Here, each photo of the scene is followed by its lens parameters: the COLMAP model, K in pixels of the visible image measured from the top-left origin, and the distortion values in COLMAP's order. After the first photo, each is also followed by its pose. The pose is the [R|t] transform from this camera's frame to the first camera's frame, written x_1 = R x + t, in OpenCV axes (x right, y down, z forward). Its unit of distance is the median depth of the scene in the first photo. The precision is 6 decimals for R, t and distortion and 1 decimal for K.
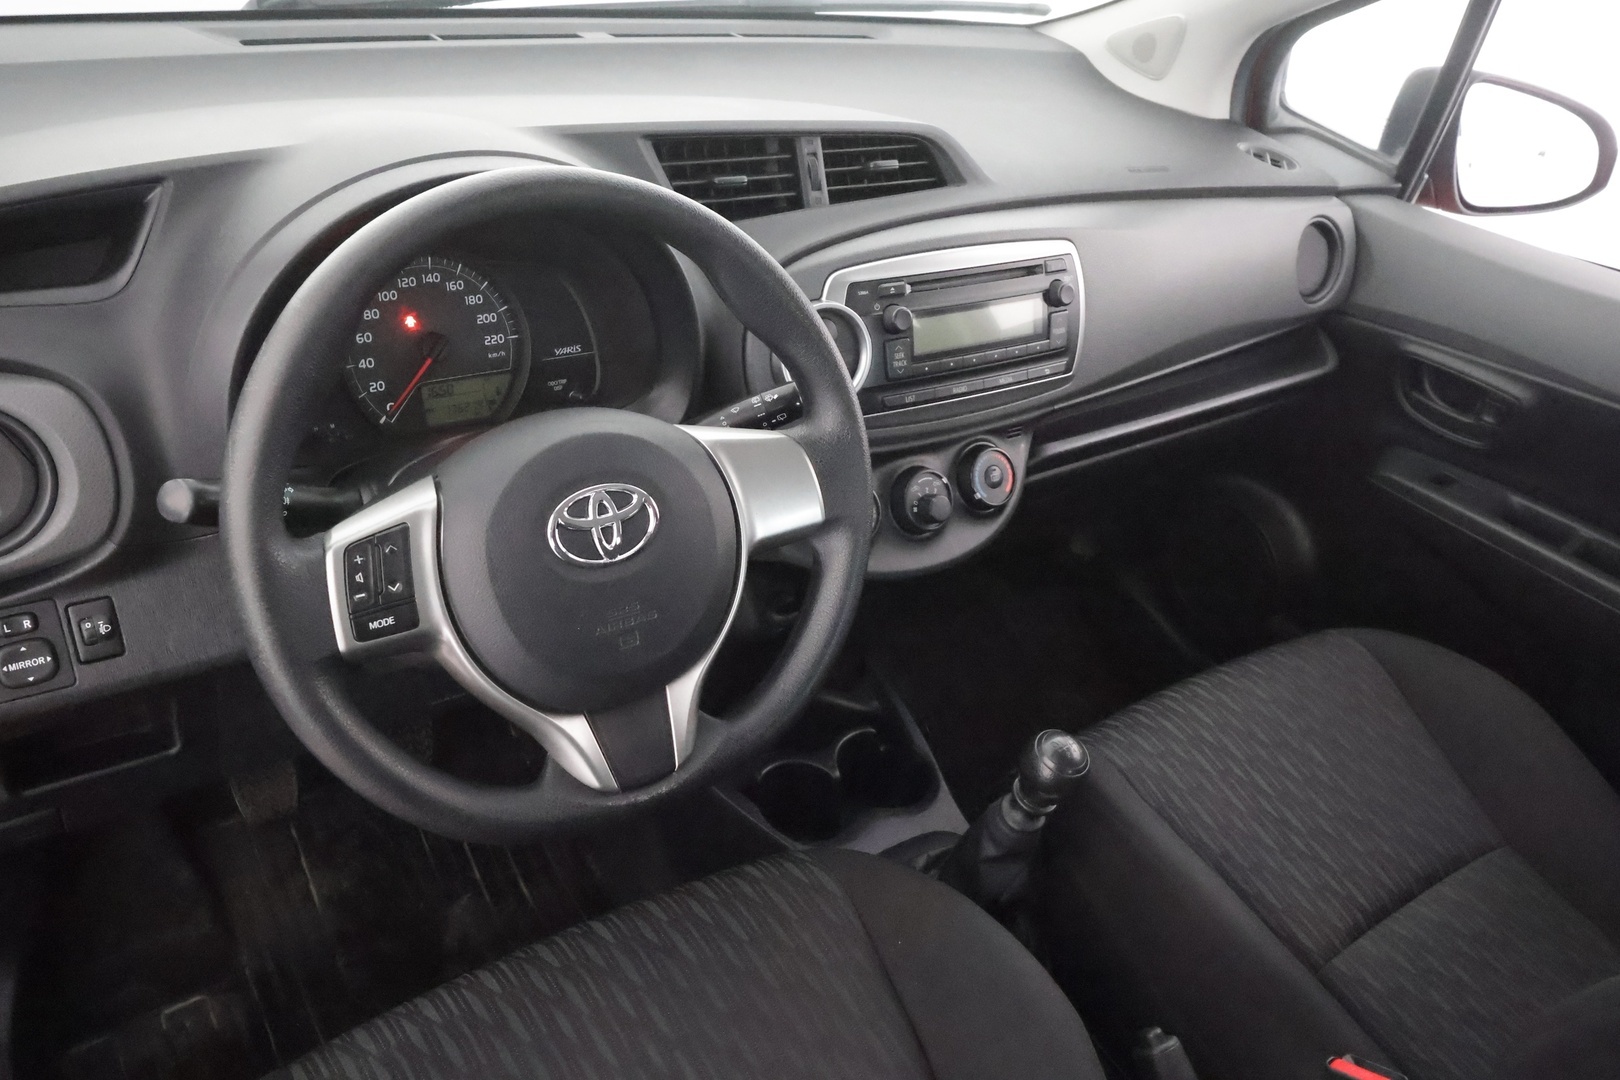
lens RADIAL K [[1266.8, 0, 803.1], [0, 1266.8, 544.5], [0, 0, 1]] dist [0.008180, -0.001780]
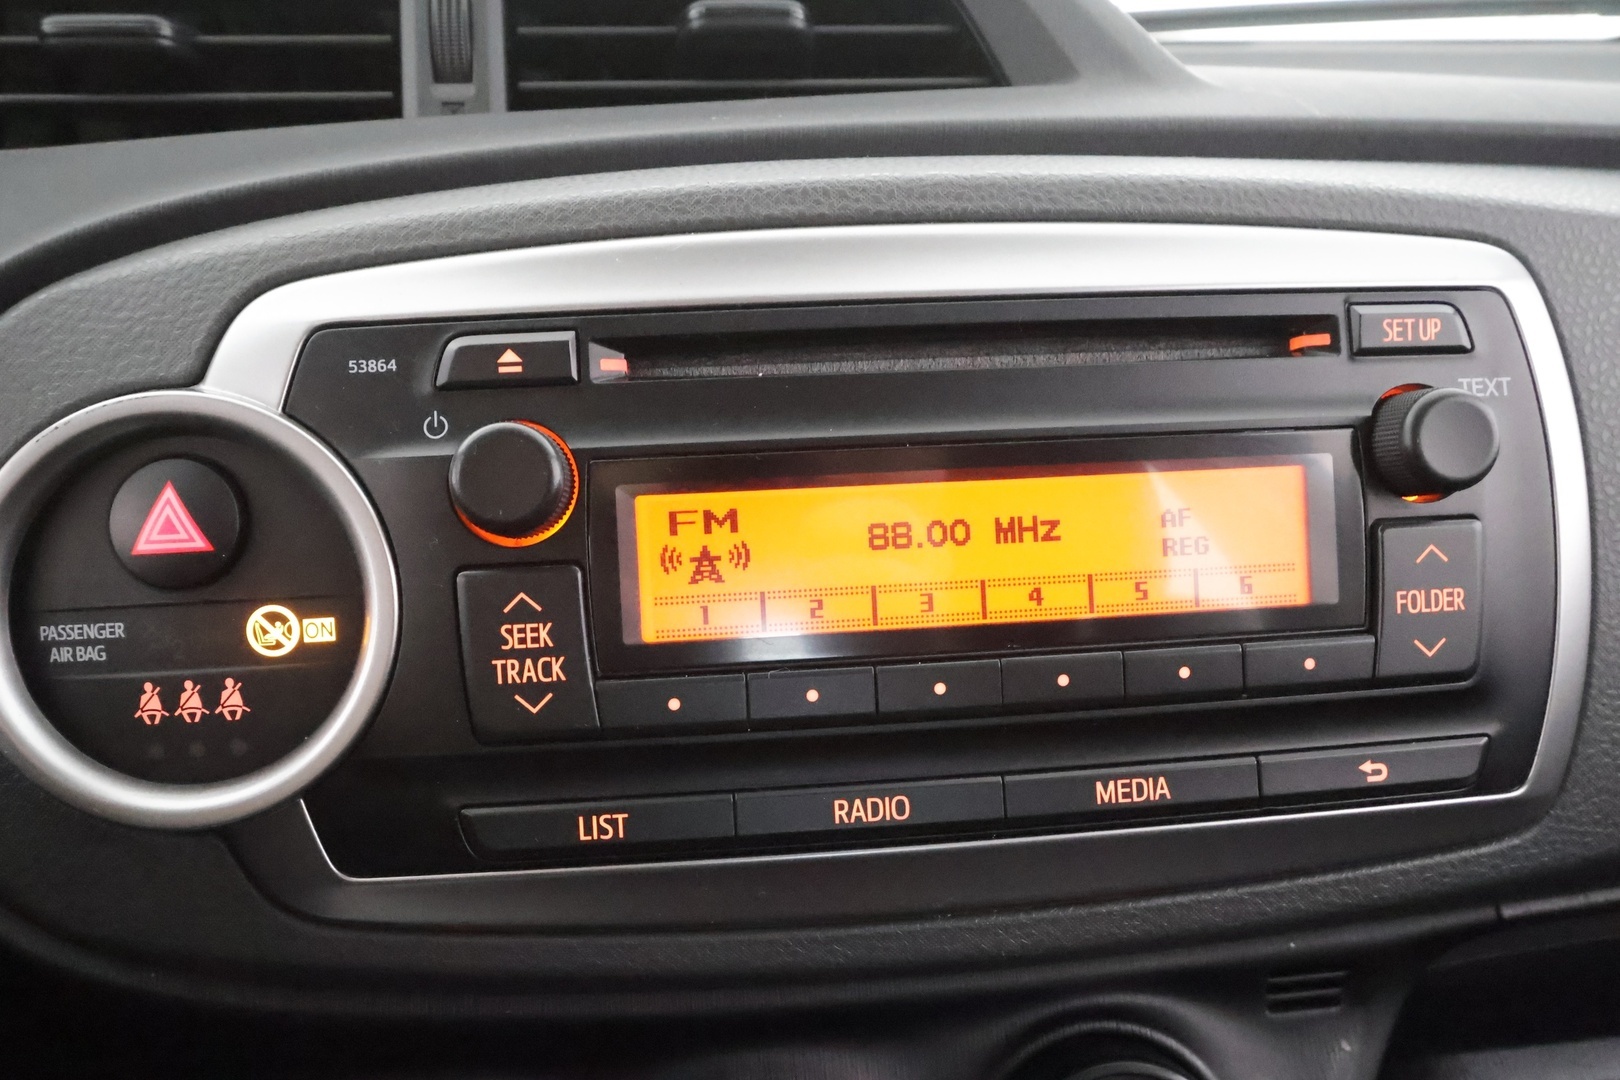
lens RADIAL K [[1266.8, 0, 812.3], [0, 1266.8, 534.1], [0, 0, 1]] dist [0.008180, -0.001780]
pose [[0.880568, 0.024440, -0.473290, 0.229873], [-0.147229, 0.963363, -0.224177, -0.121835], [0.450471, 0.267085, 0.851904, 0.814482]]
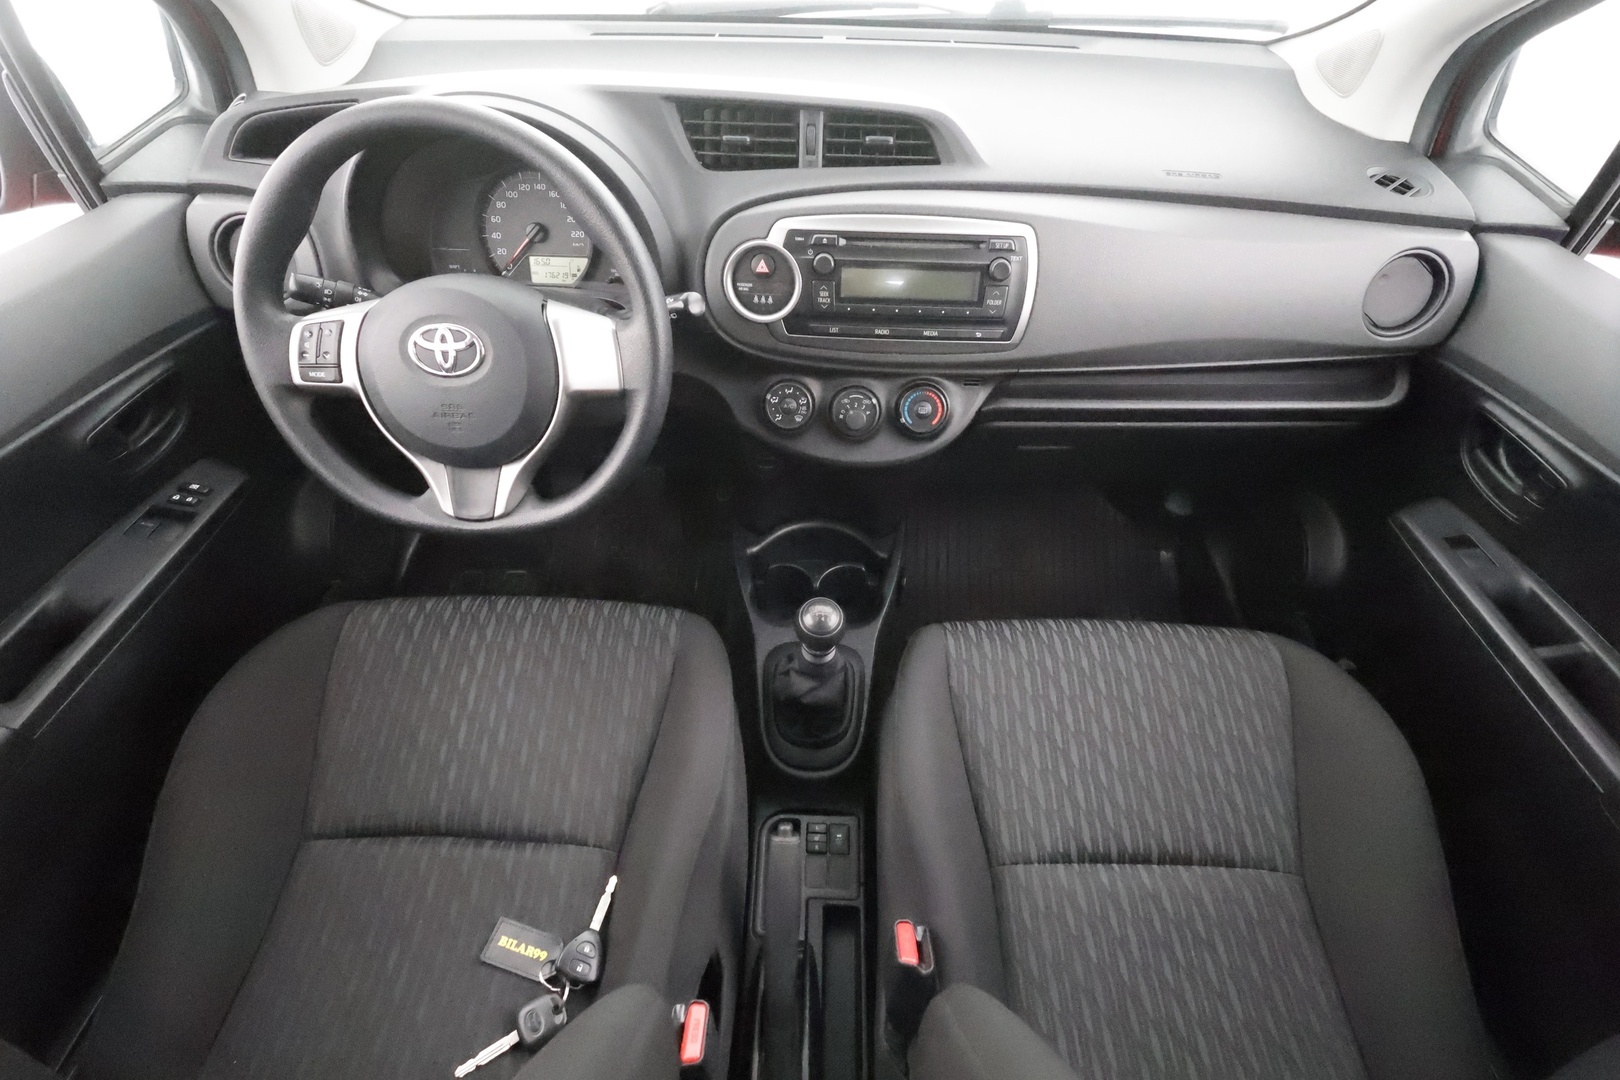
lens RADIAL K [[748.0, 0, 810.7], [0, 748.0, 536.8], [0, 0, 1]] dist [0.001777, -0.000614]
pose [[0.806268, 0.334084, -0.488180, 0.520591], [-0.247217, 0.940030, 0.235006, -0.090970], [0.537416, -0.068792, 0.840507, 0.325498]]
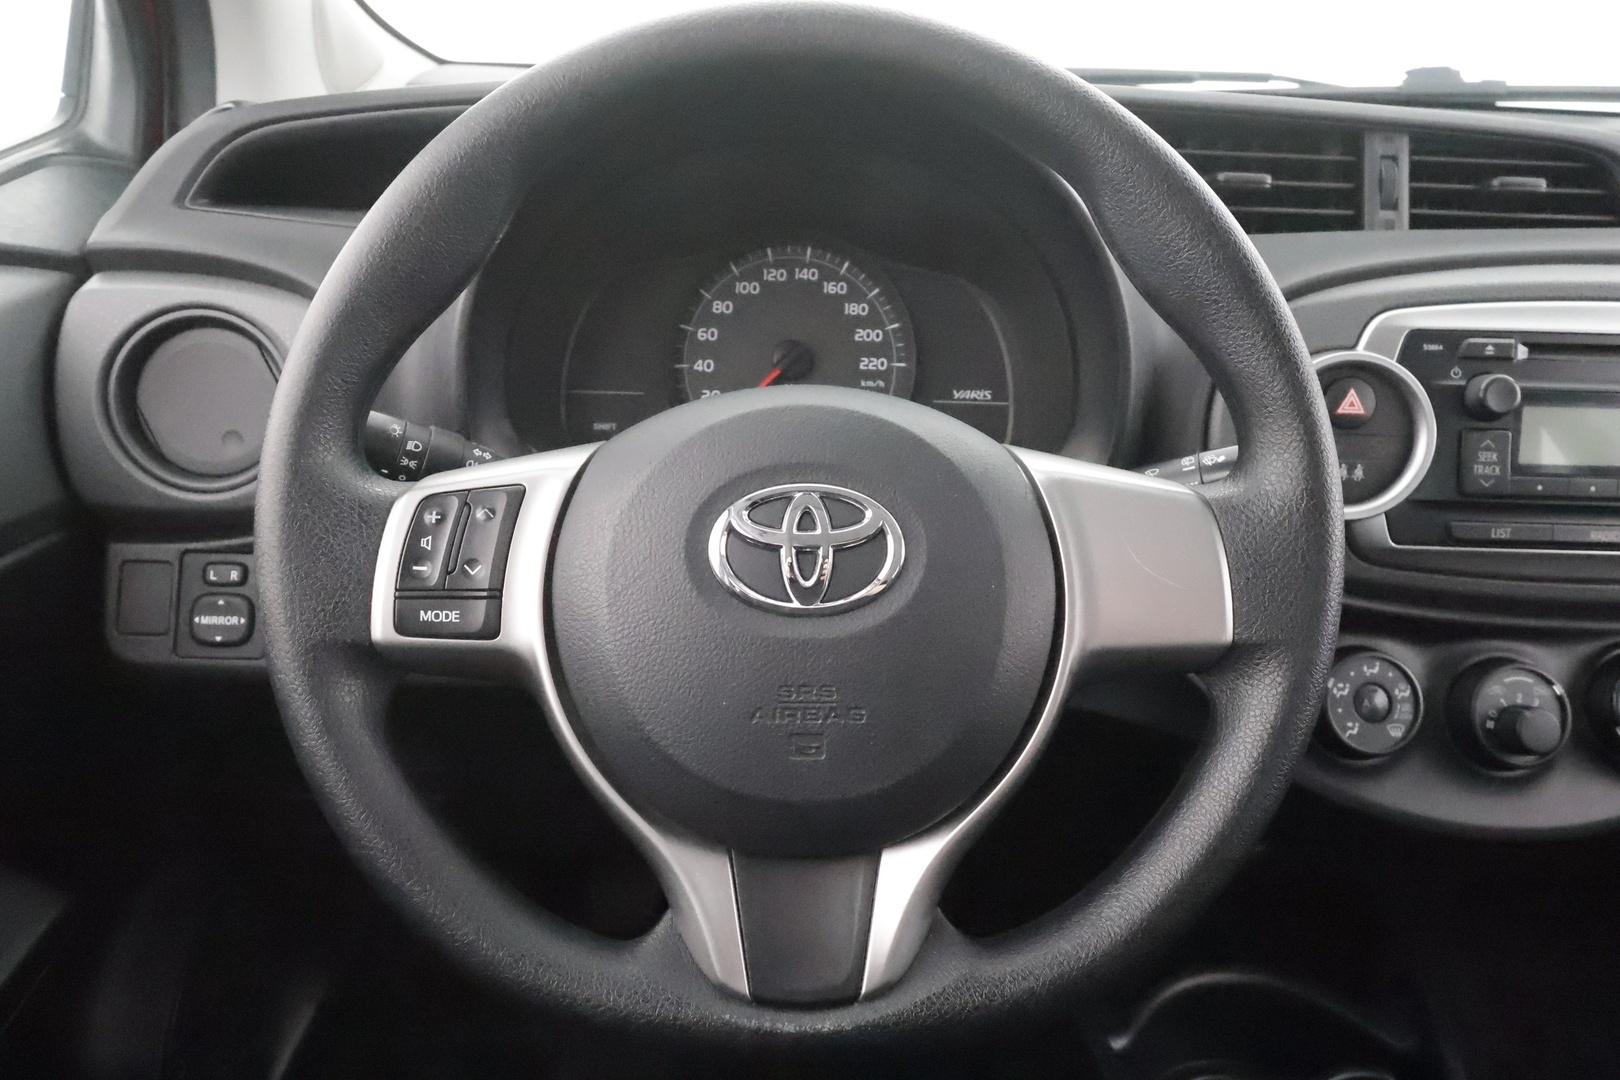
lens RADIAL K [[1202.0, 0, 812.2], [0, 1202.0, 543.8], [0, 0, 1]] dist [-0.000276, 0.003822]
pose [[0.847333, 0.138286, -0.512742, 0.102073], [-0.234418, 0.963743, -0.127466, 0.039932], [0.476525, 0.228202, 0.849028, 0.363958]]
